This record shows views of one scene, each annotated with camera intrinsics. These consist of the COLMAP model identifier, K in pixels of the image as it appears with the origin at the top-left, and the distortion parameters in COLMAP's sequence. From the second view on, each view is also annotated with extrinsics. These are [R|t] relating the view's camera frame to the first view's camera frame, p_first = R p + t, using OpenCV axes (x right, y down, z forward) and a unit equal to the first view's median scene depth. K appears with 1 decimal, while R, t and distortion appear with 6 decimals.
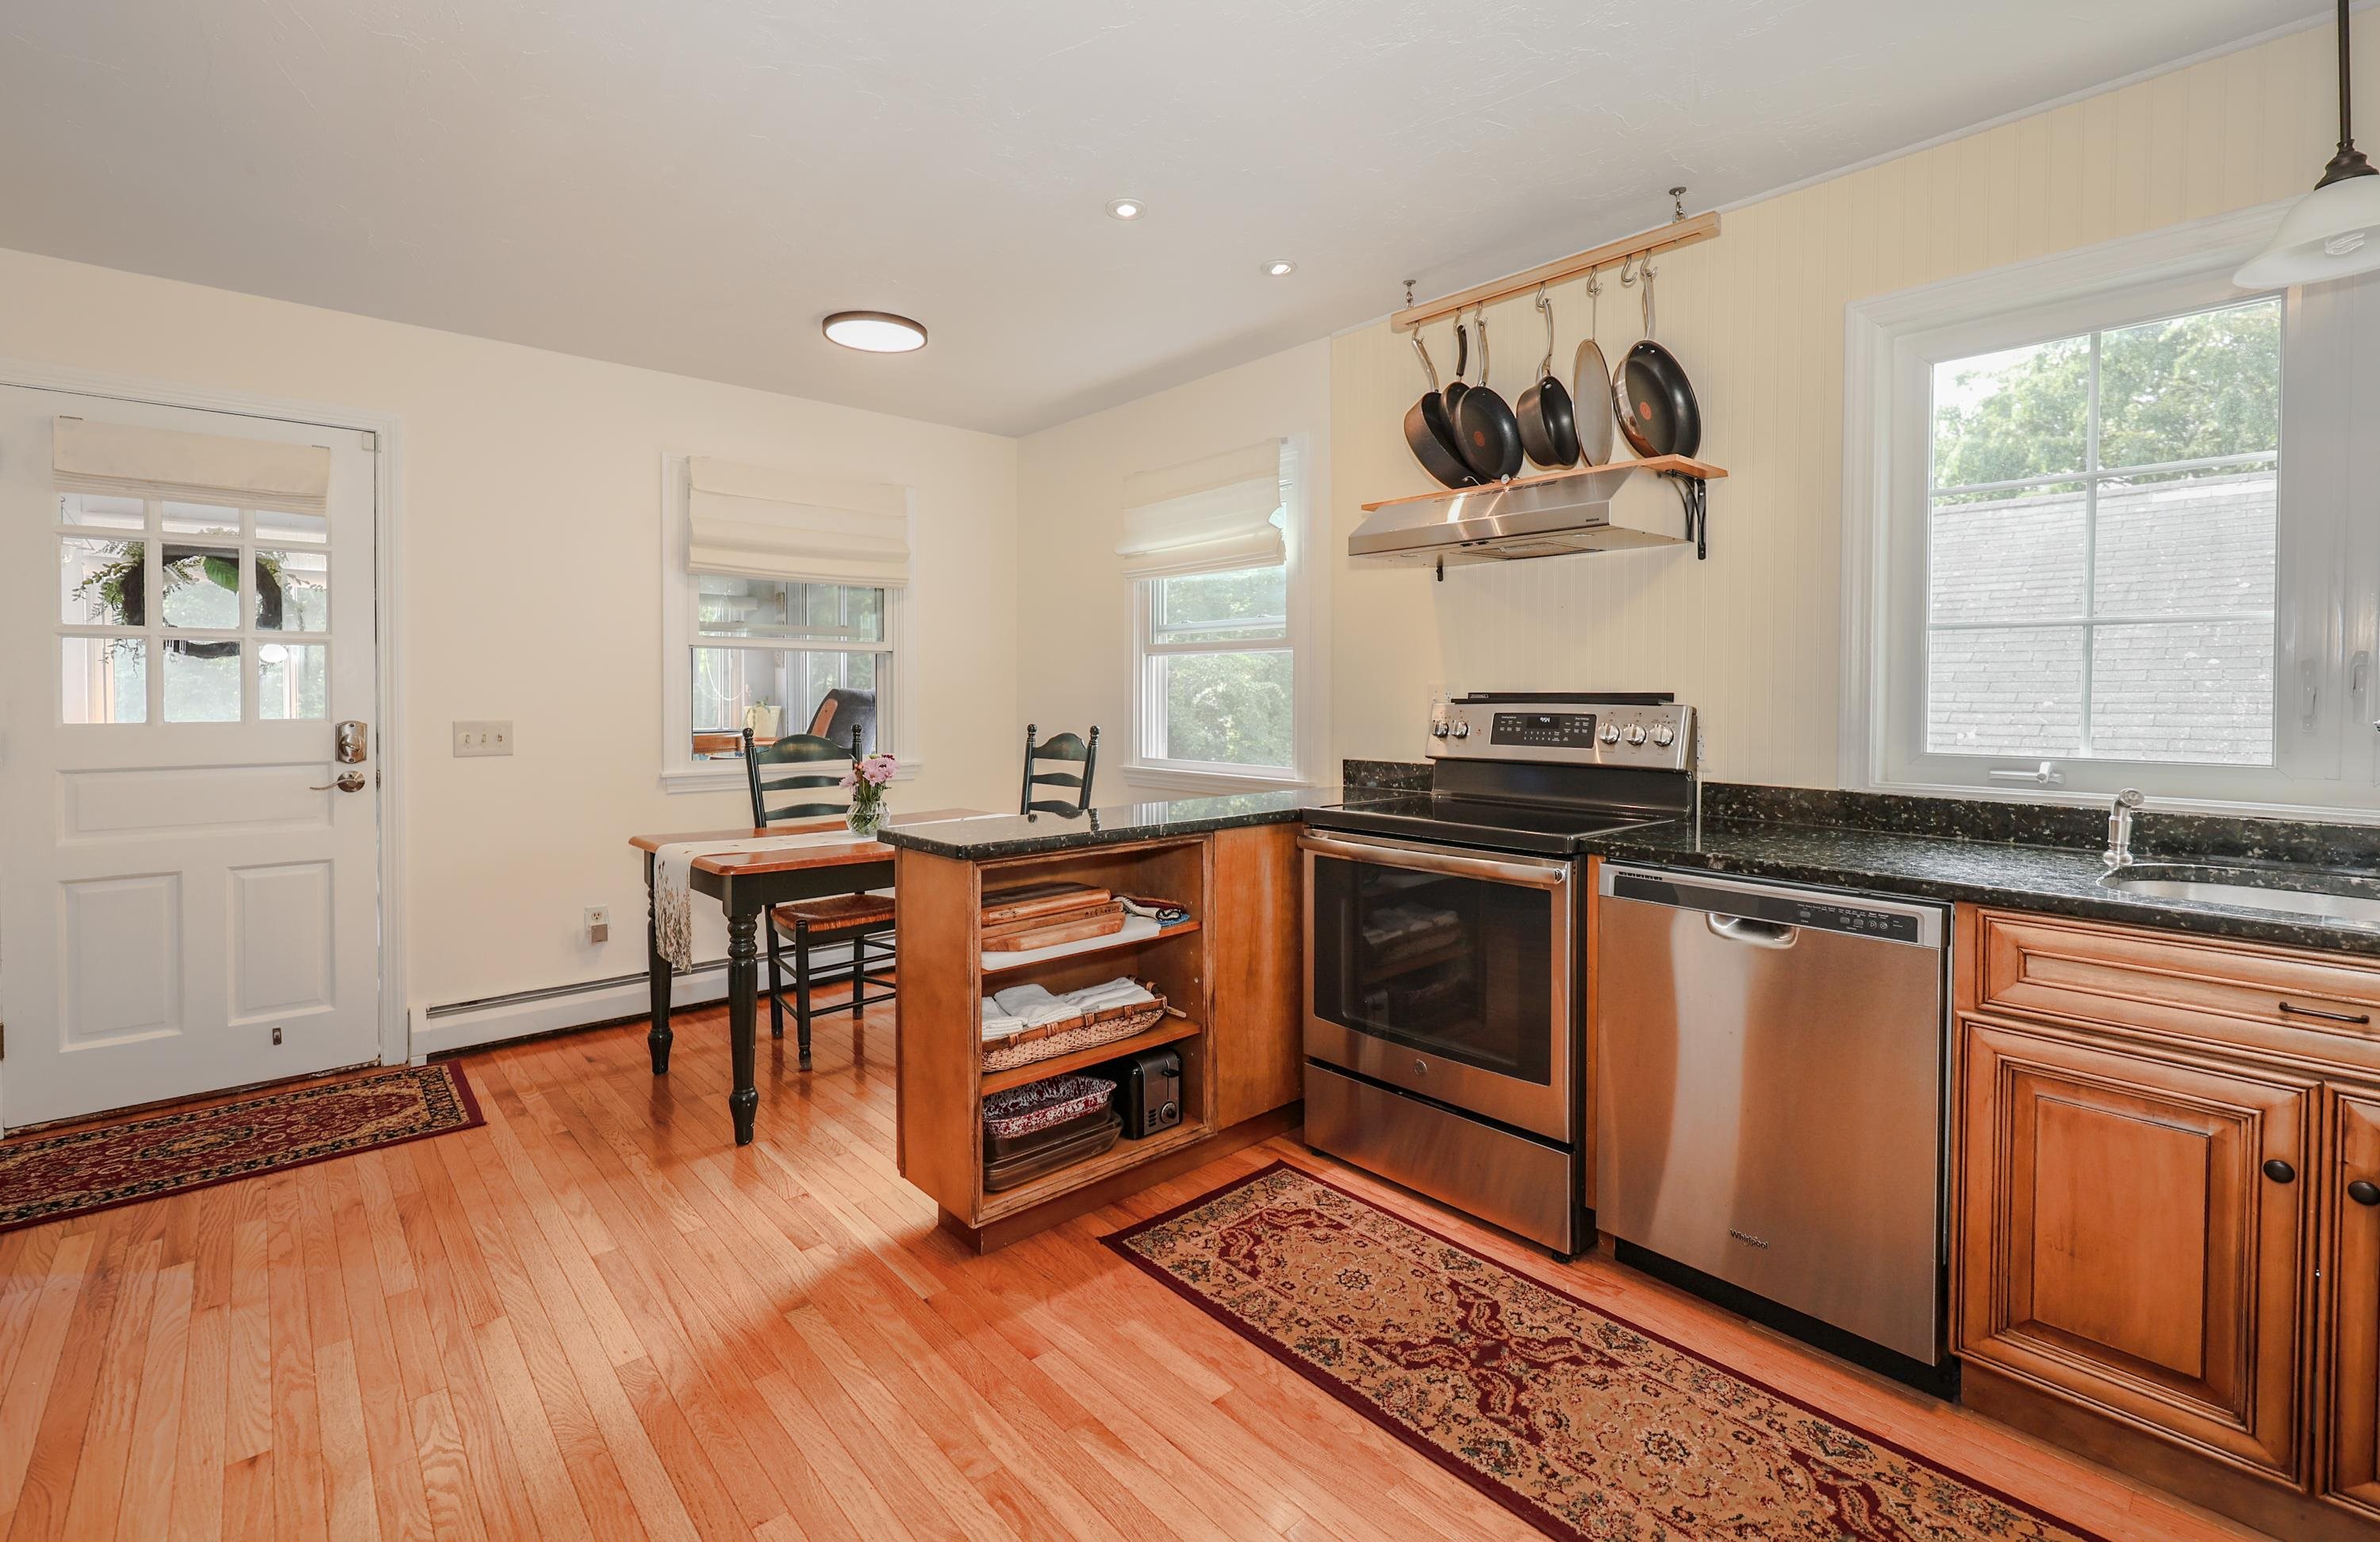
lens RADIAL K [[1048.3, 0, 1203.0], [0, 1048.3, 698.3], [0, 0, 1]] dist [-0.002648, -0.000118]
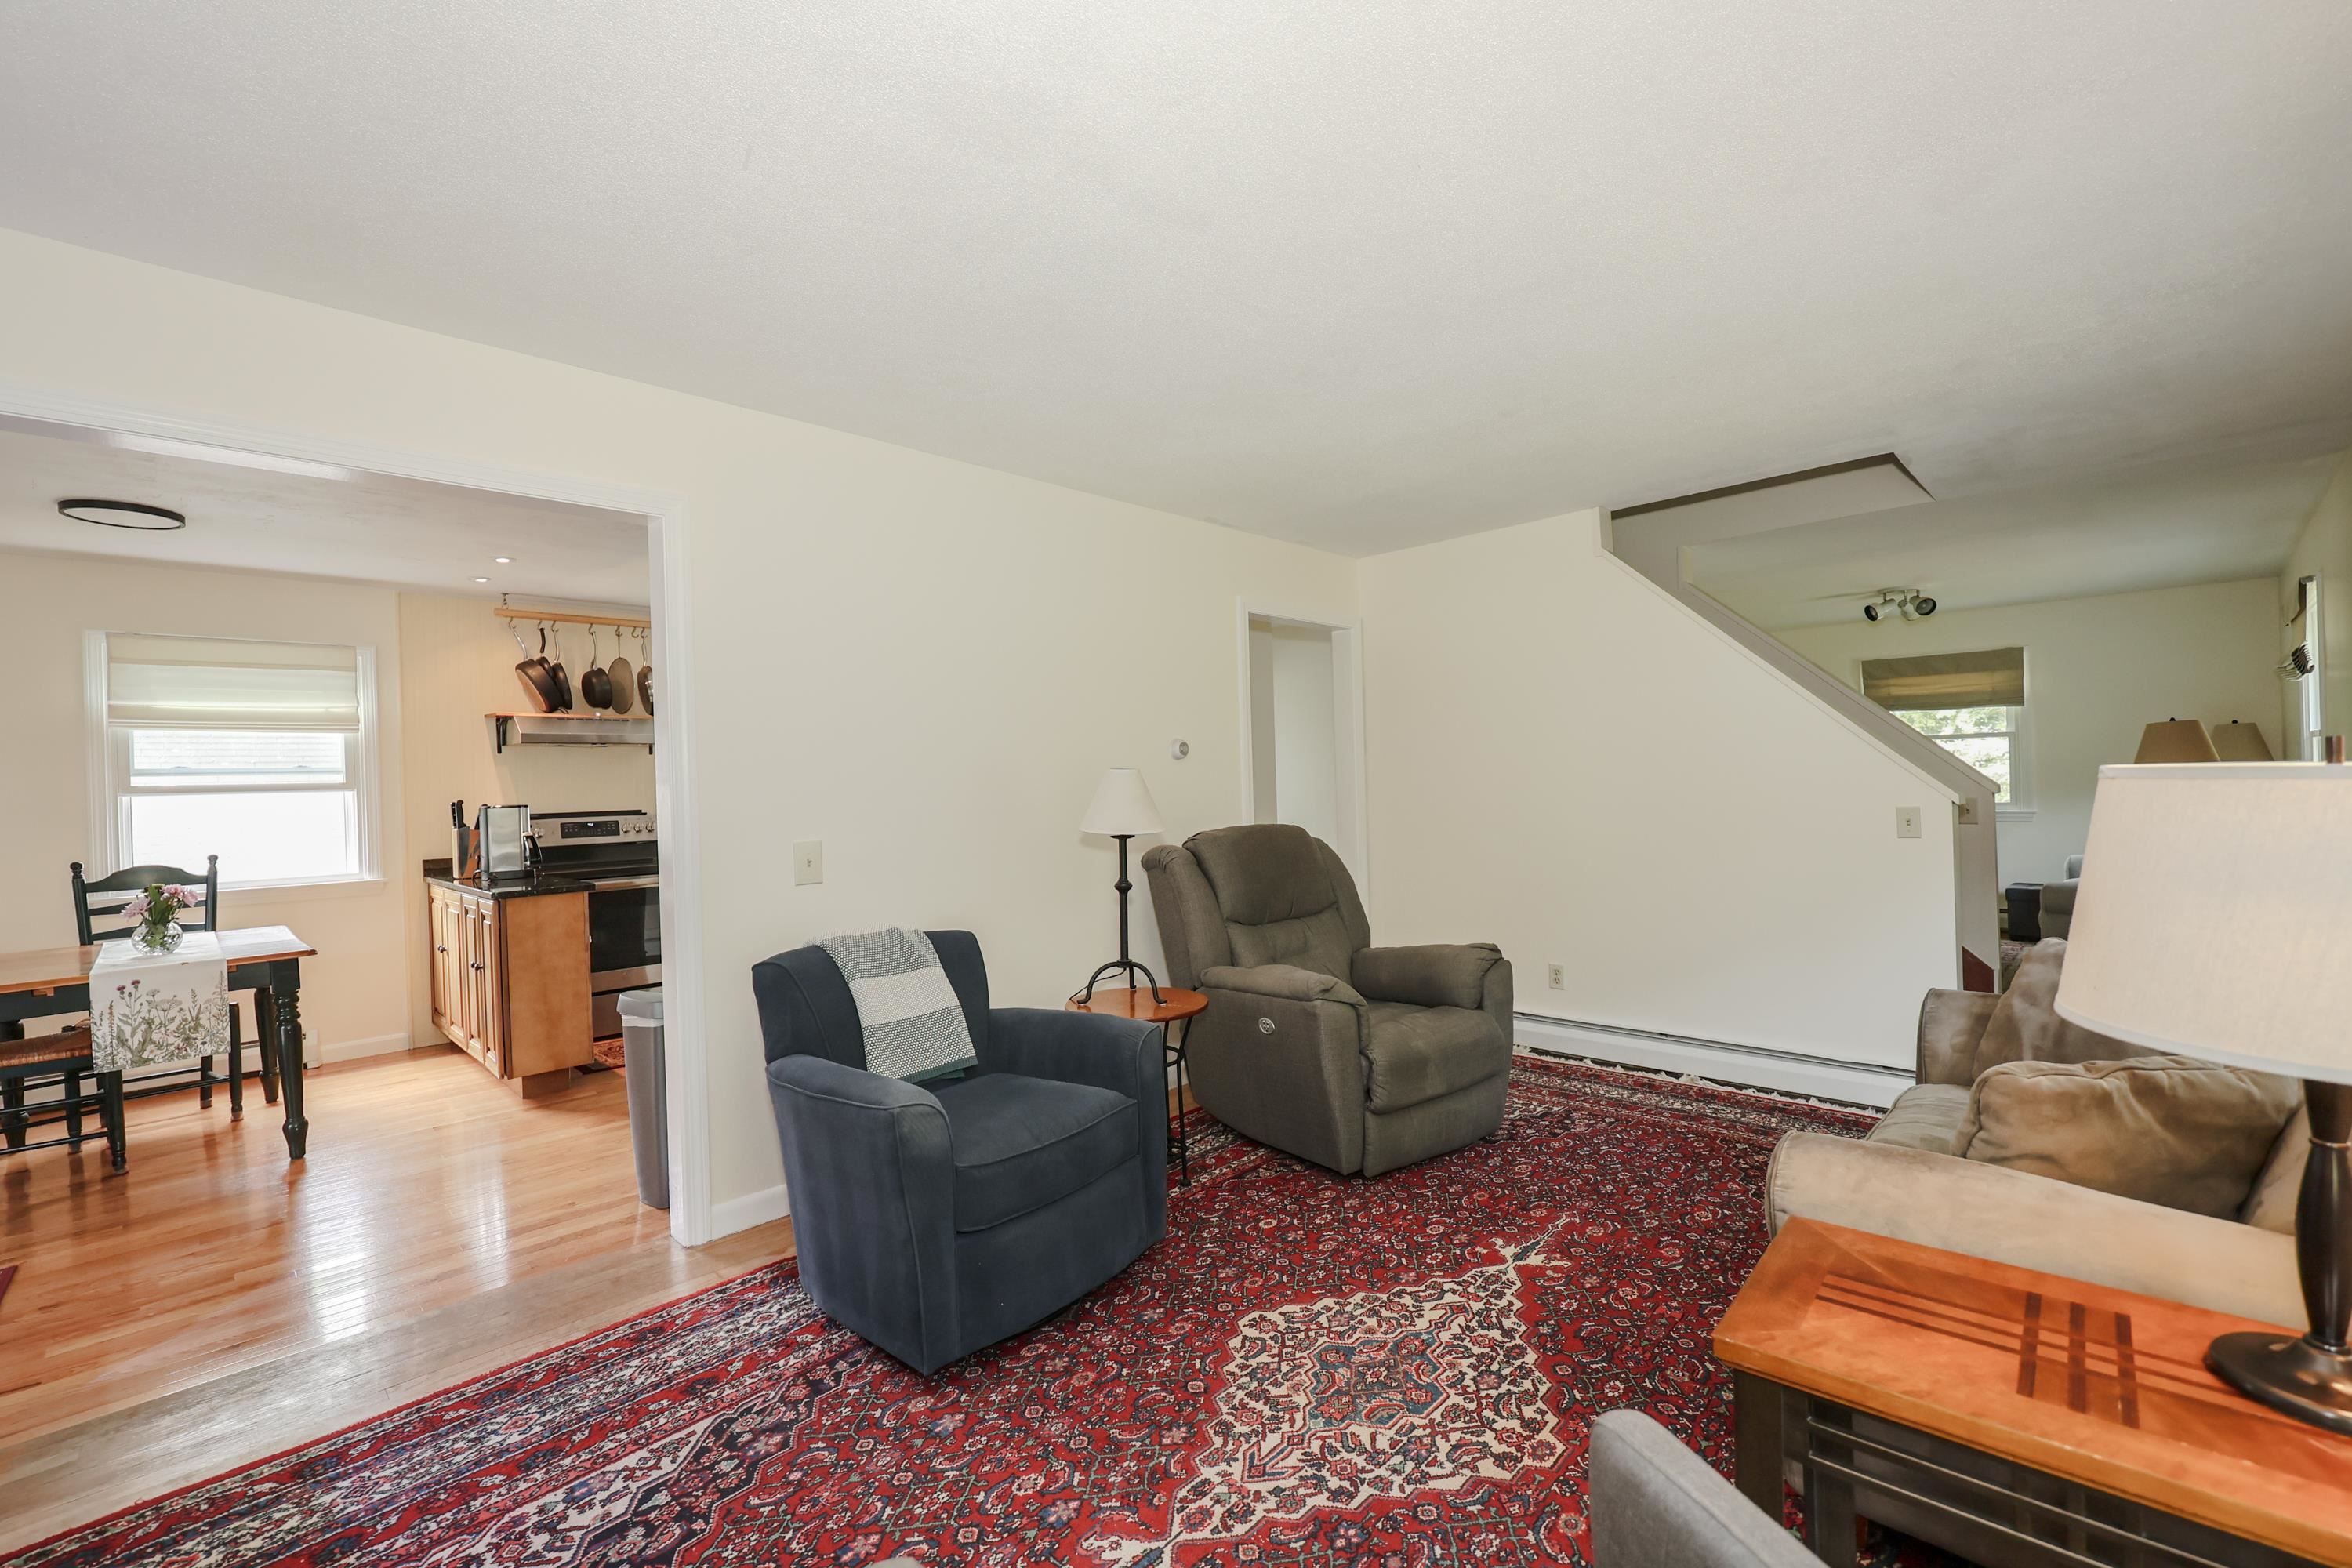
lens RADIAL K [[1040.4, 0, 1176.3], [0, 1040.4, 788.1], [0, 0, 1]] dist [-0.001188, 0.000110]
pose [[-0.043864, 0.006044, 0.999019, -1.850755], [0.051008, 0.998691, -0.003802, 0.015669], [-0.997735, 0.050791, -0.044115, -0.096415]]
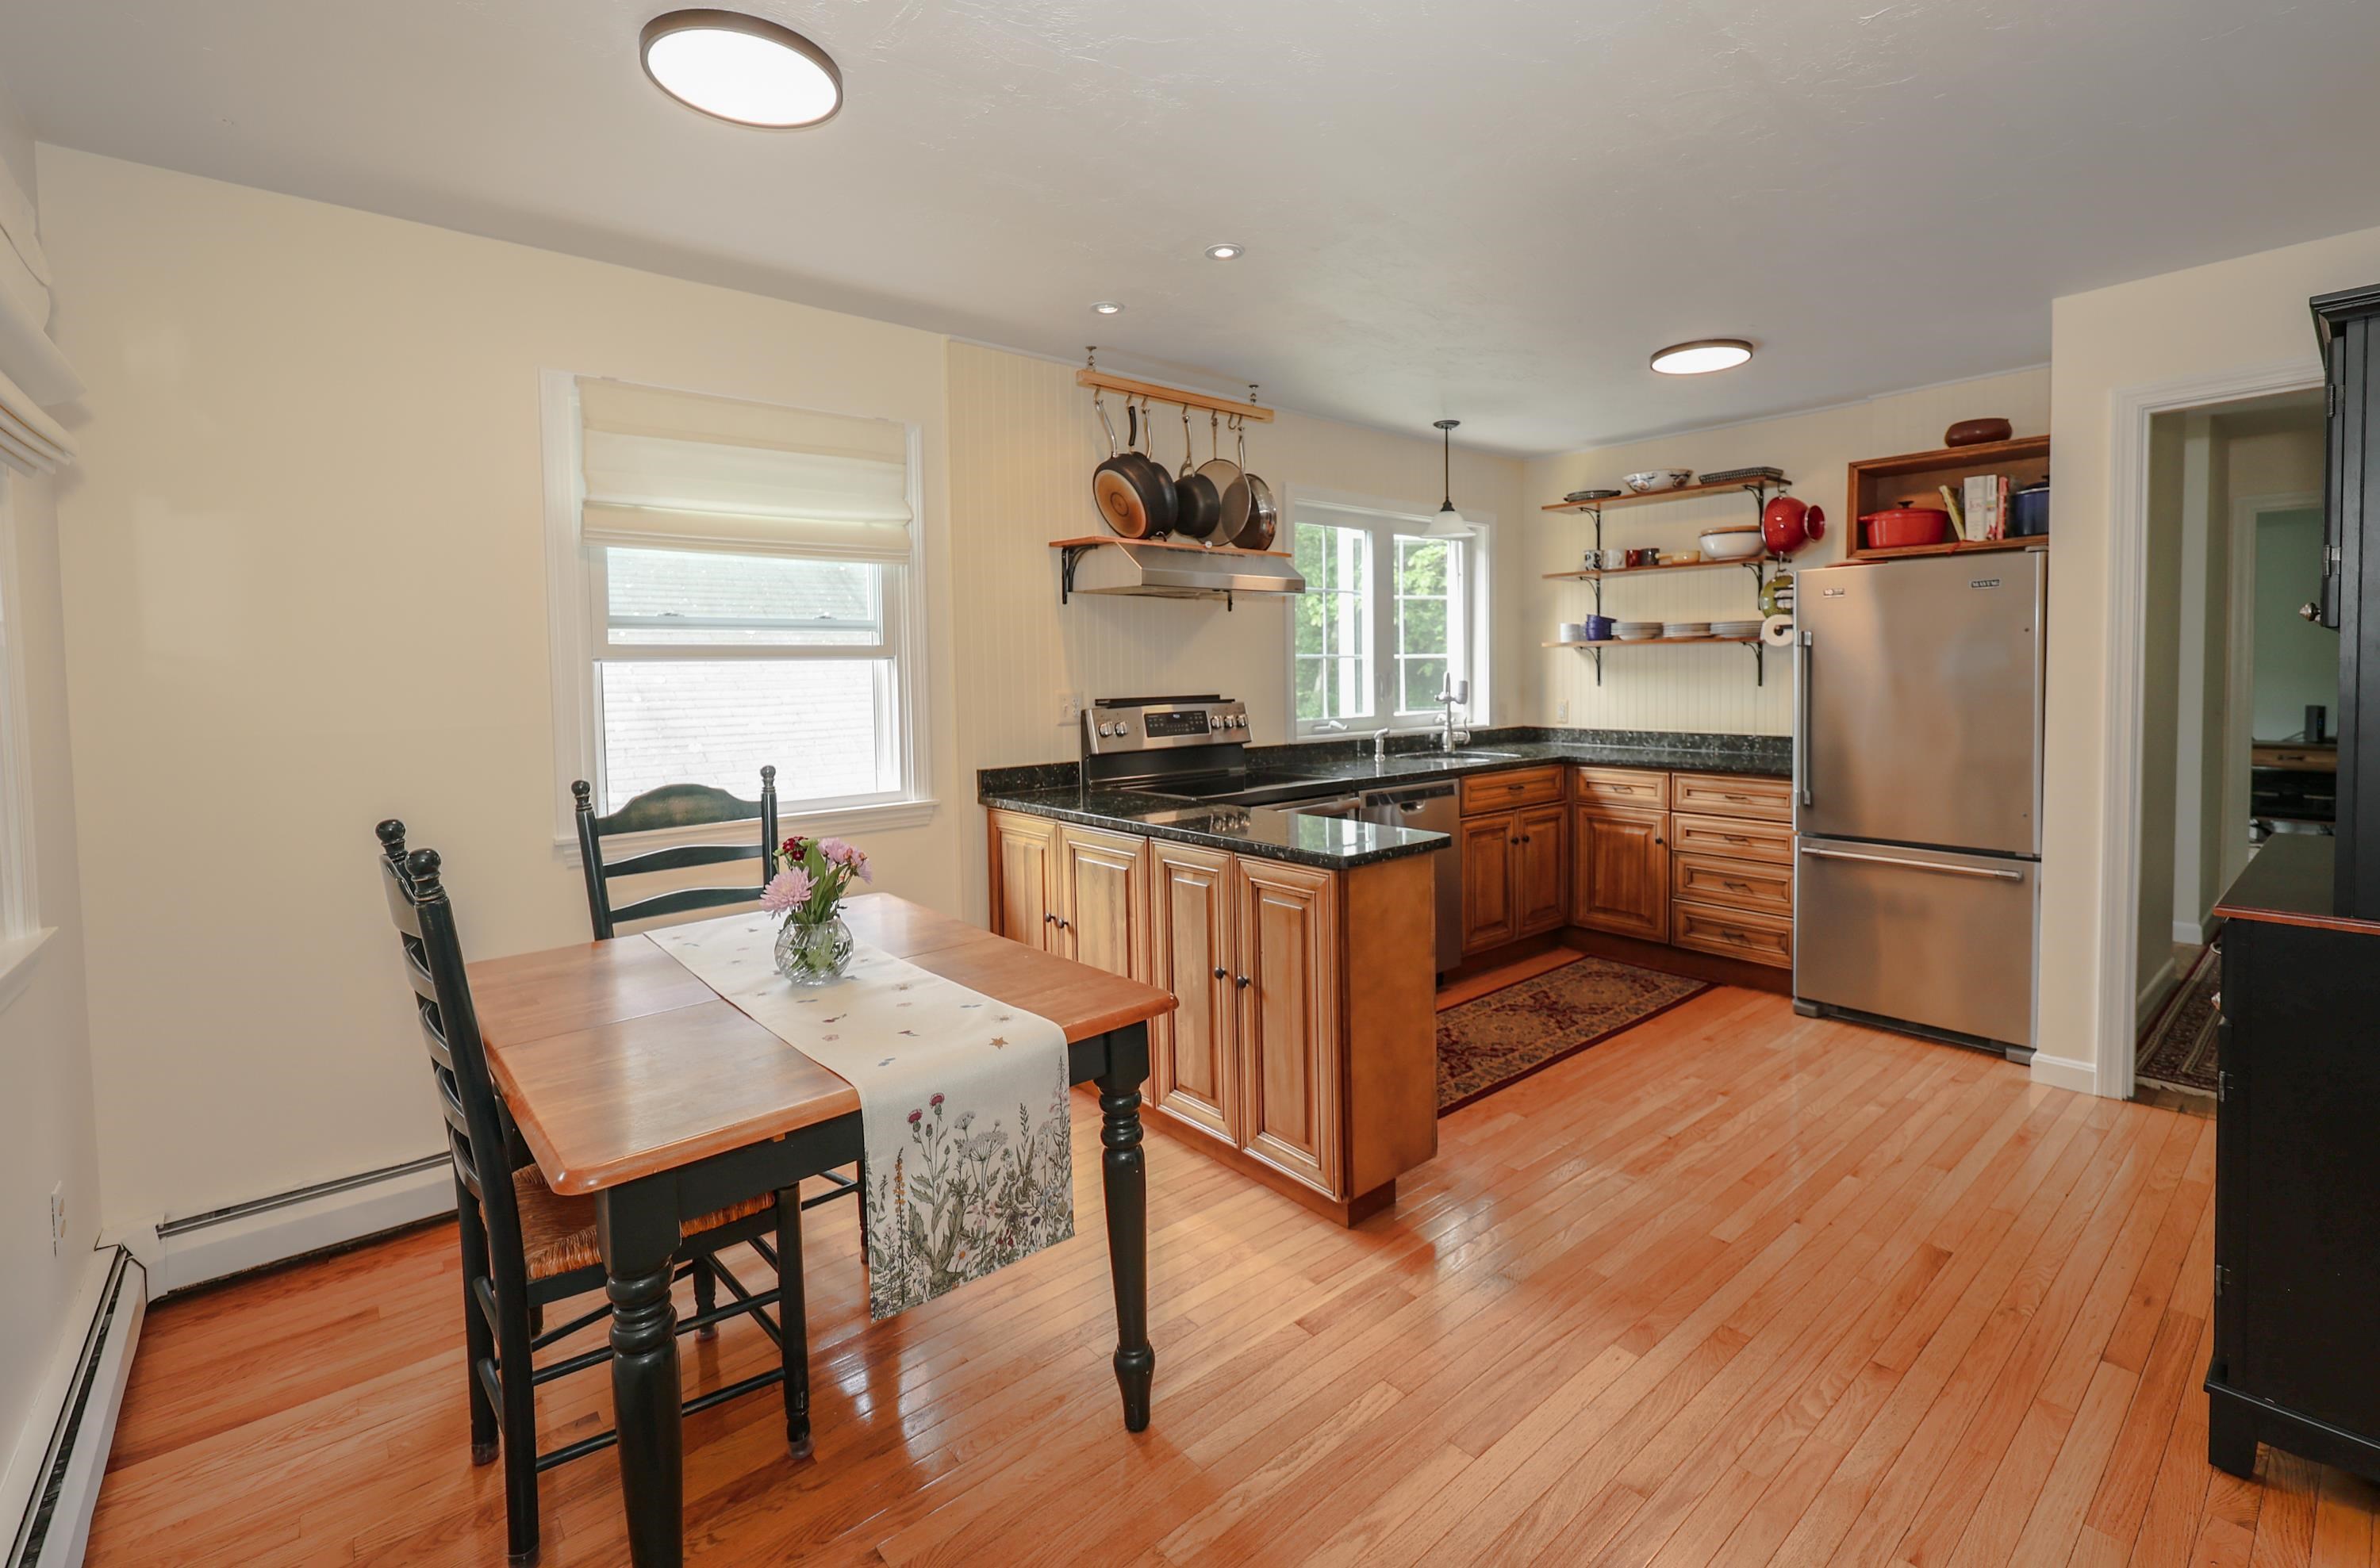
lens RADIAL K [[1052.6, 0, 1192.3], [0, 1052.6, 721.4], [0, 0, 1]] dist [-0.001188, 0.000110]
pose [[0.029228, -0.039306, 0.998800, -1.073124], [0.035749, 0.998628, 0.038253, -0.025750], [-0.998933, 0.034588, 0.030593, 0.947273]]
